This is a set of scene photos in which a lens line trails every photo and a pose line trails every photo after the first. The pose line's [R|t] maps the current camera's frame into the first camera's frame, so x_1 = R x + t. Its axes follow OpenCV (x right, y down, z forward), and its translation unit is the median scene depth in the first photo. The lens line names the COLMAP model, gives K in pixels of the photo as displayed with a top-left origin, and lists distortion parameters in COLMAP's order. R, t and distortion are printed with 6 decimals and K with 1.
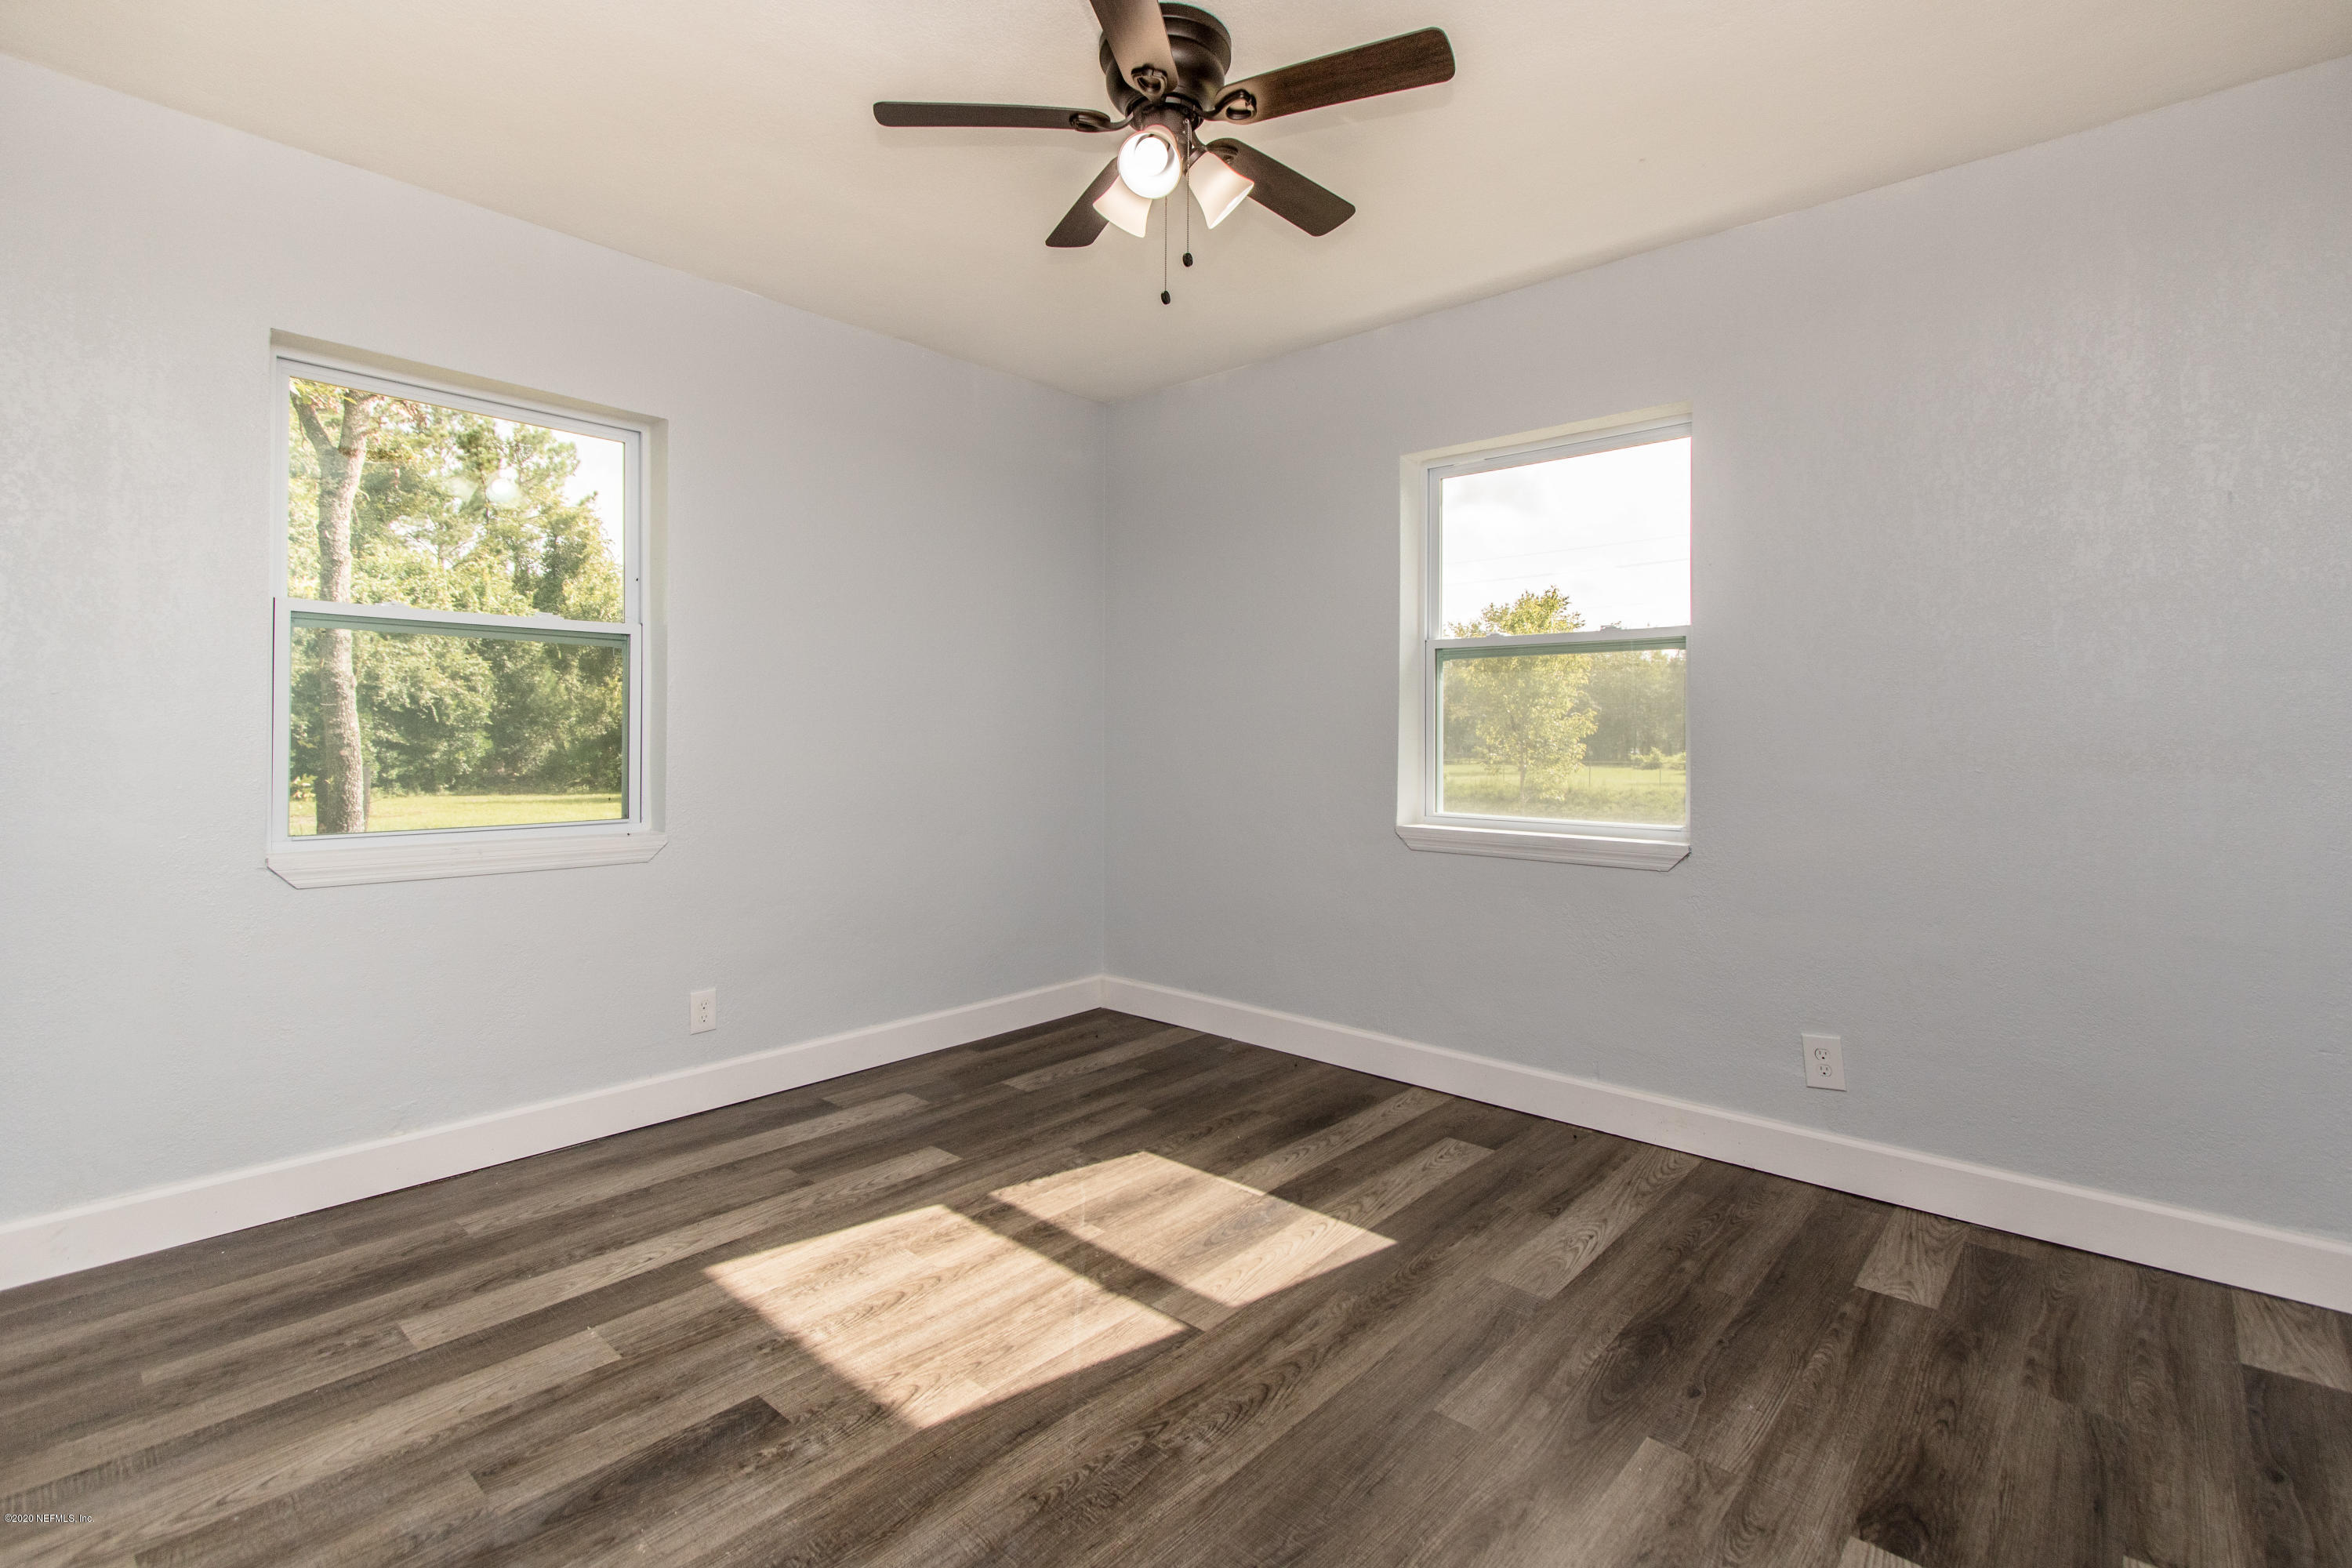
lens RADIAL K [[1086.5, 0, 1171.1], [0, 1086.5, 766.7], [0, 0, 1]] dist [0.011222, -0.004598]
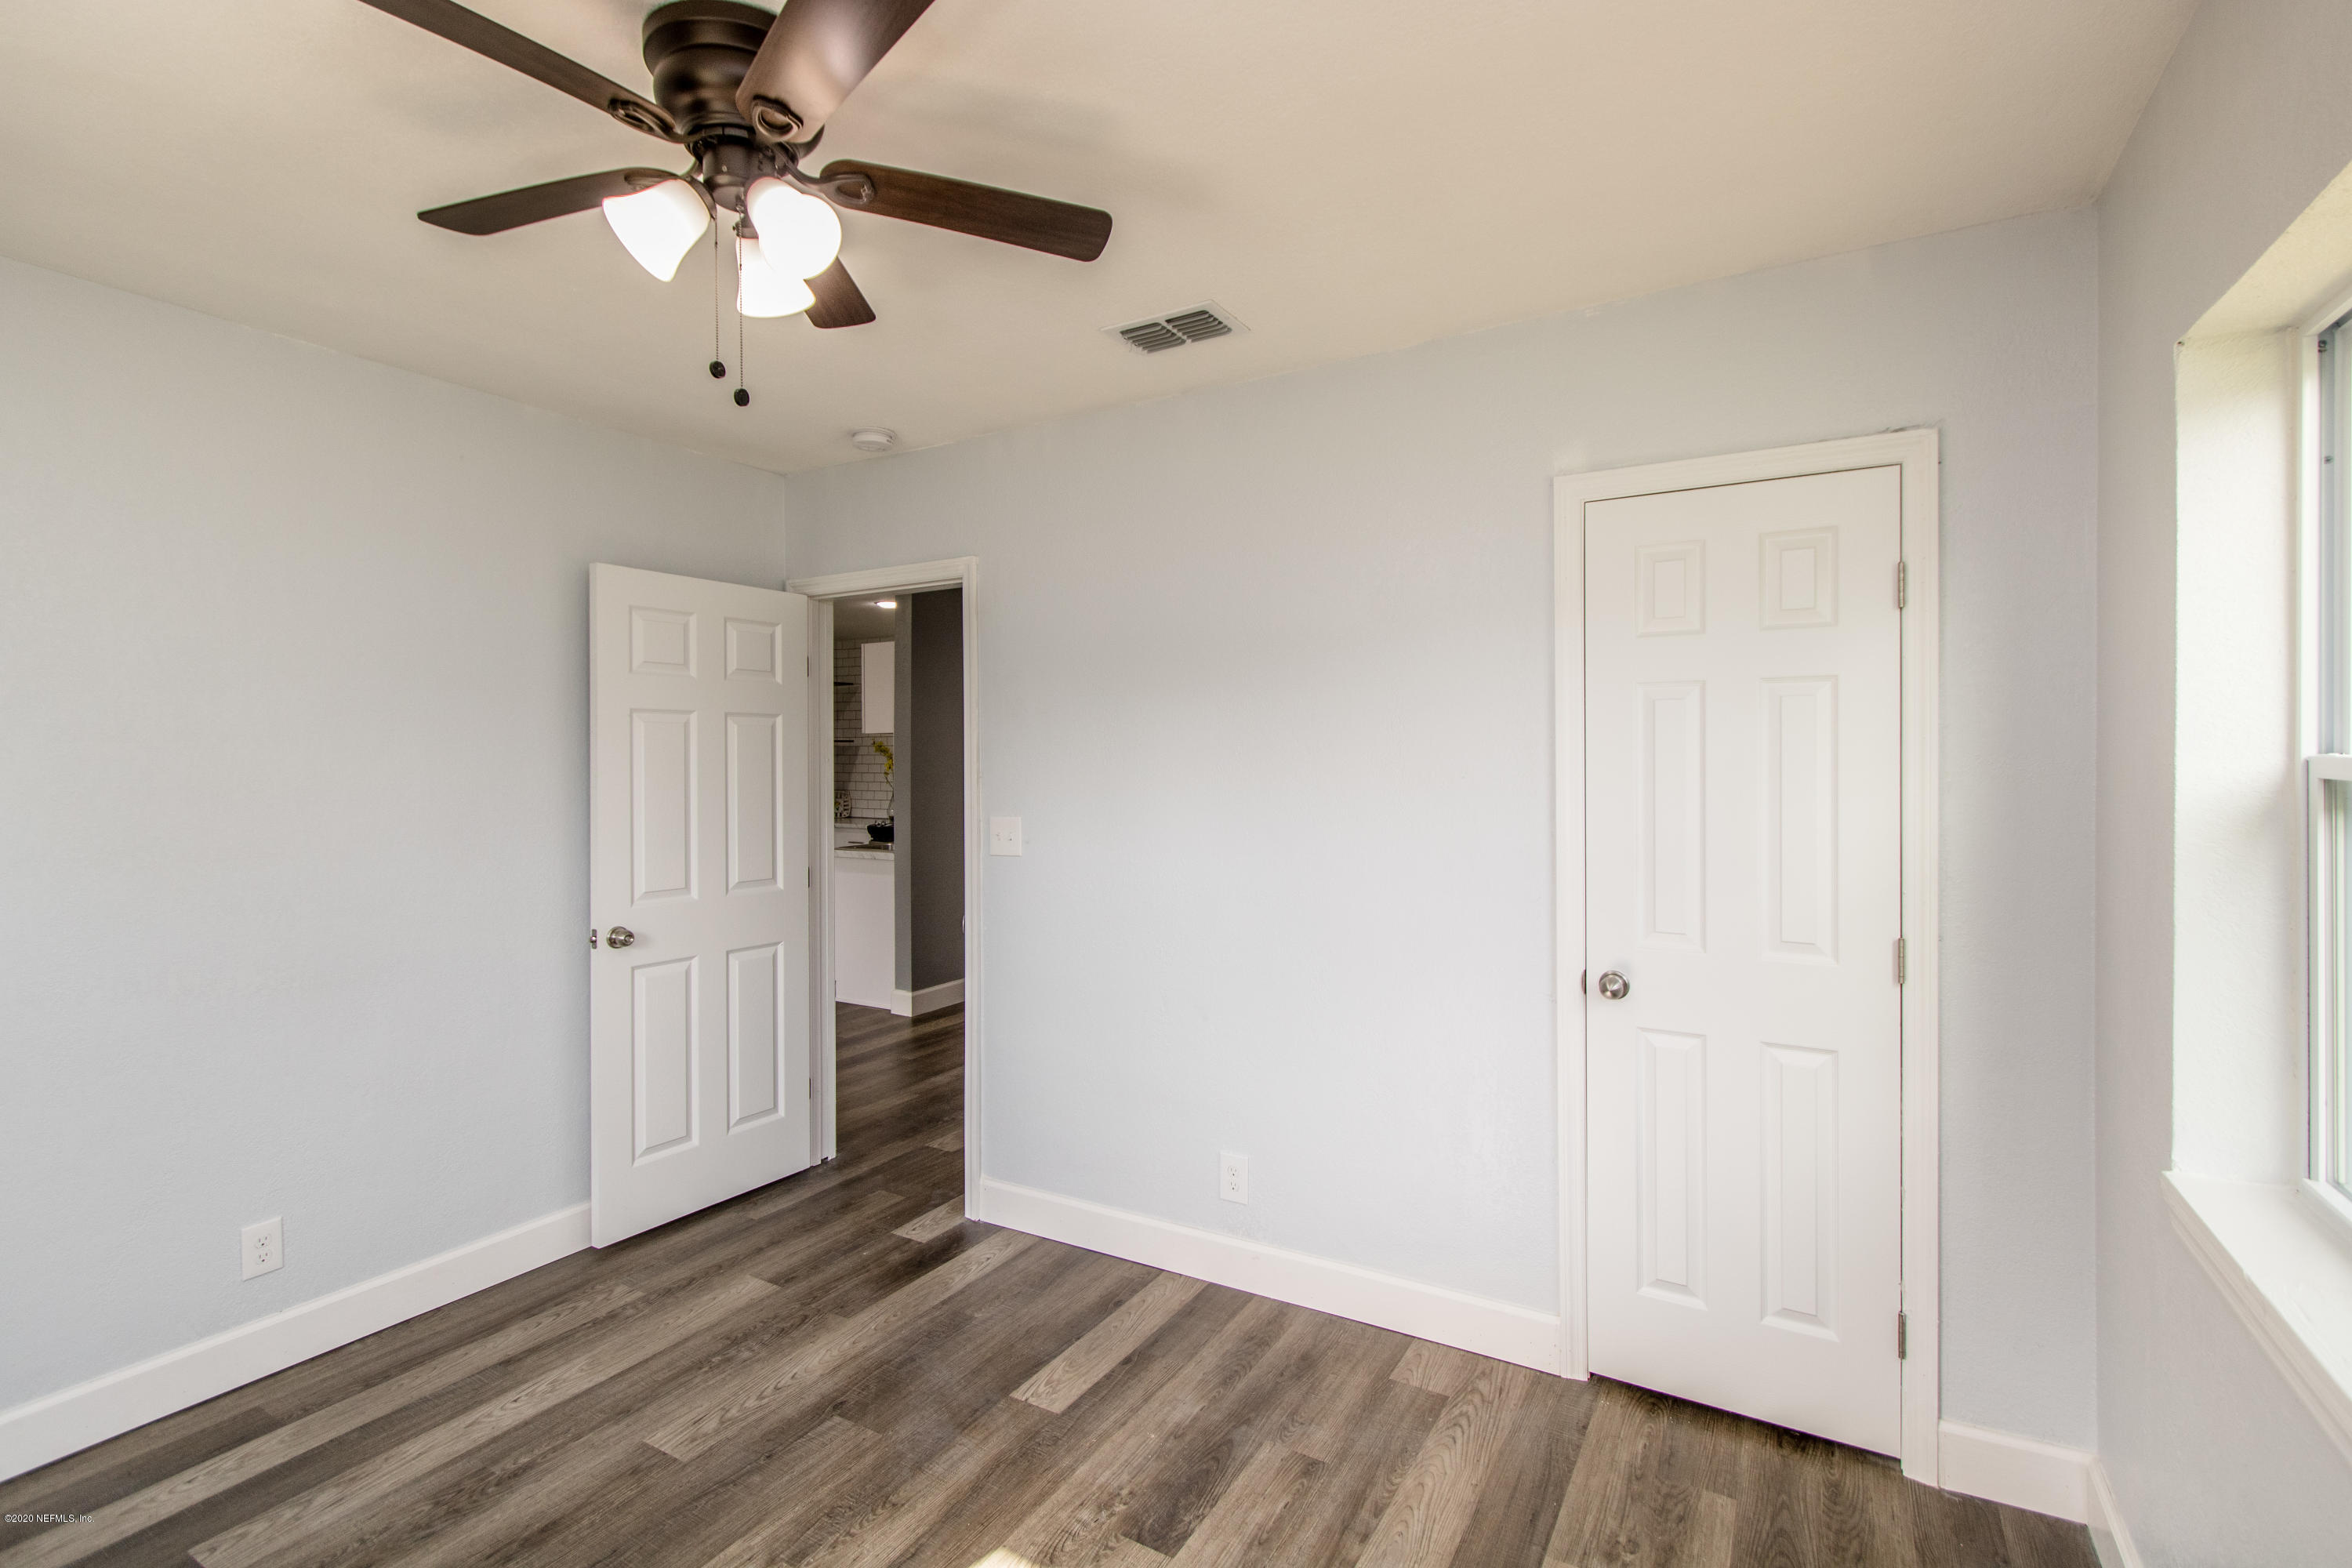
lens RADIAL K [[1086.5, 0, 1175.1], [0, 1086.5, 767.5], [0, 0, 1]] dist [0.011222, -0.004598]
pose [[-0.981509, -0.001079, -0.191415, -0.195622], [-0.004418, 0.999845, 0.017020, -0.232452], [0.191367, 0.017551, -0.981362, 2.237270]]
